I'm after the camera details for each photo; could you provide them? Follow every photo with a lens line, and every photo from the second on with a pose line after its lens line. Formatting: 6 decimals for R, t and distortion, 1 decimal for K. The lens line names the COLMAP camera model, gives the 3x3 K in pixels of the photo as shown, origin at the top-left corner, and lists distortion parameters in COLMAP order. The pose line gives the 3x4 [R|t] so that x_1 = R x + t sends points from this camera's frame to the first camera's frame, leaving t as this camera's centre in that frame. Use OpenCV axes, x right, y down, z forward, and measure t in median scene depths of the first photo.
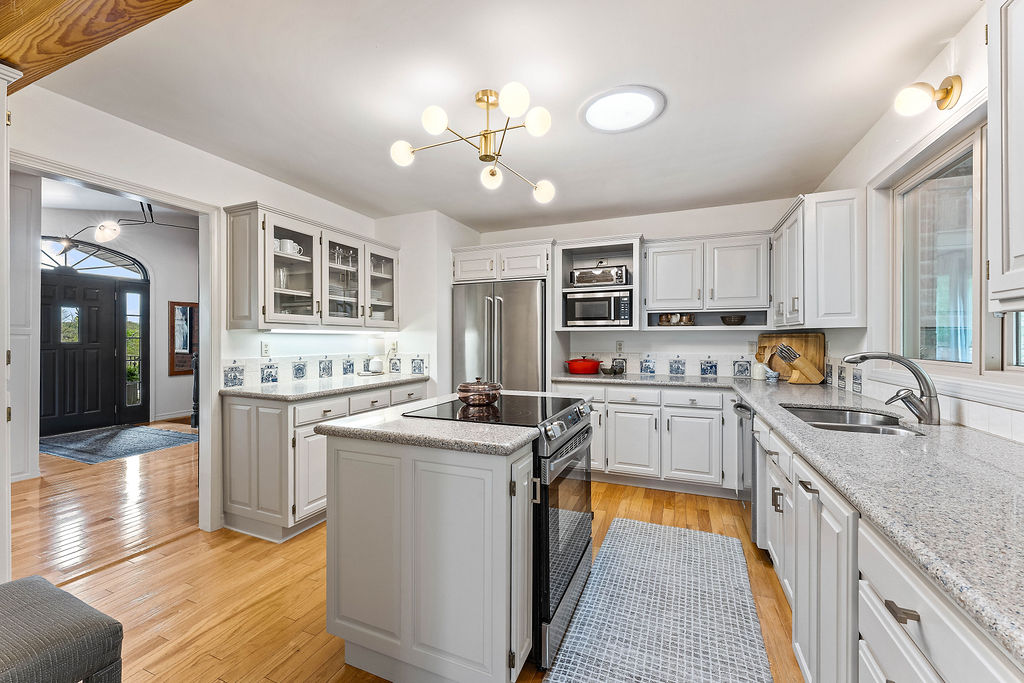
lens RADIAL K [[416.3, 0, 504.5], [0, 416.3, 340.4], [0, 0, 1]] dist [-0.001375, -0.000543]
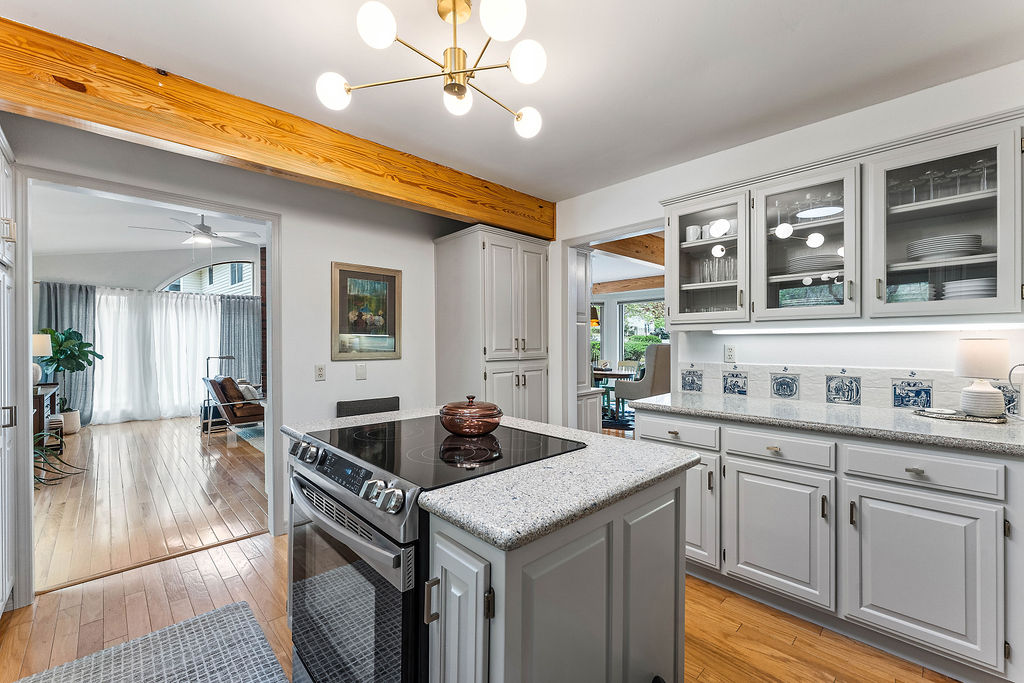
lens RADIAL K [[416.3, 0, 507.6], [0, 416.3, 343.9], [0, 0, 1]] dist [-0.001375, -0.000543]
pose [[-0.391134, 0.002460, -0.920331, 0.523815], [-0.000584, 0.999996, 0.002921, -0.002048], [0.920334, 0.001680, -0.391131, 1.249955]]
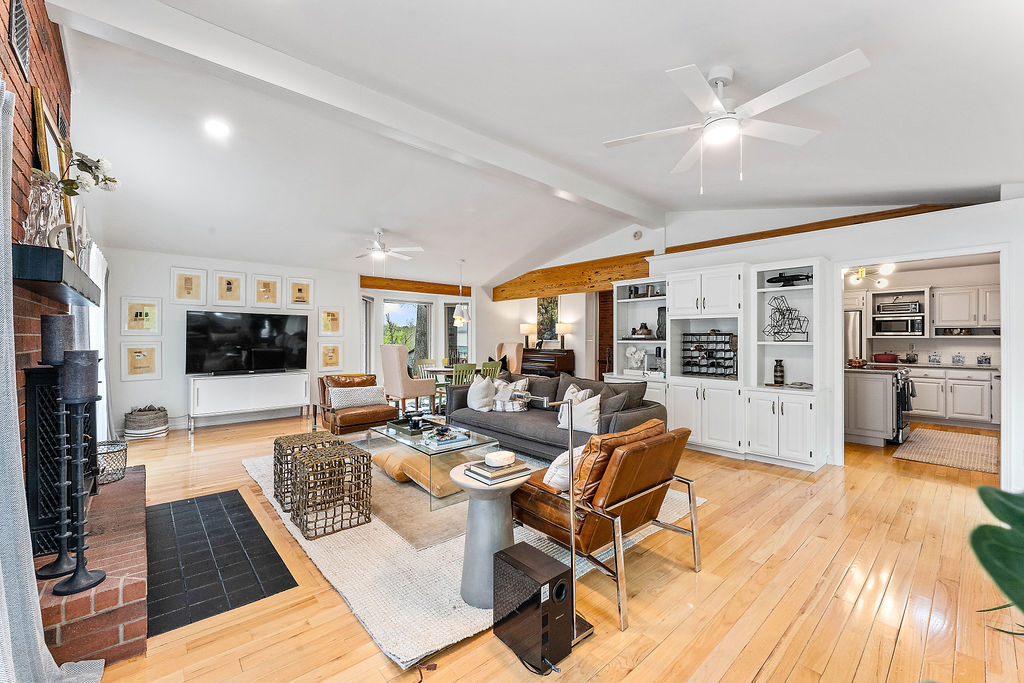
lens RADIAL K [[416.3, 0, 502.0], [0, 416.3, 338.0], [0, 0, 1]] dist [-0.001375, -0.000543]
pose [[0.905345, 0.000634, -0.424675, -0.561844], [-0.003317, 0.999979, -0.005578, -0.006896], [0.424663, 0.006458, 0.905328, -1.353625]]
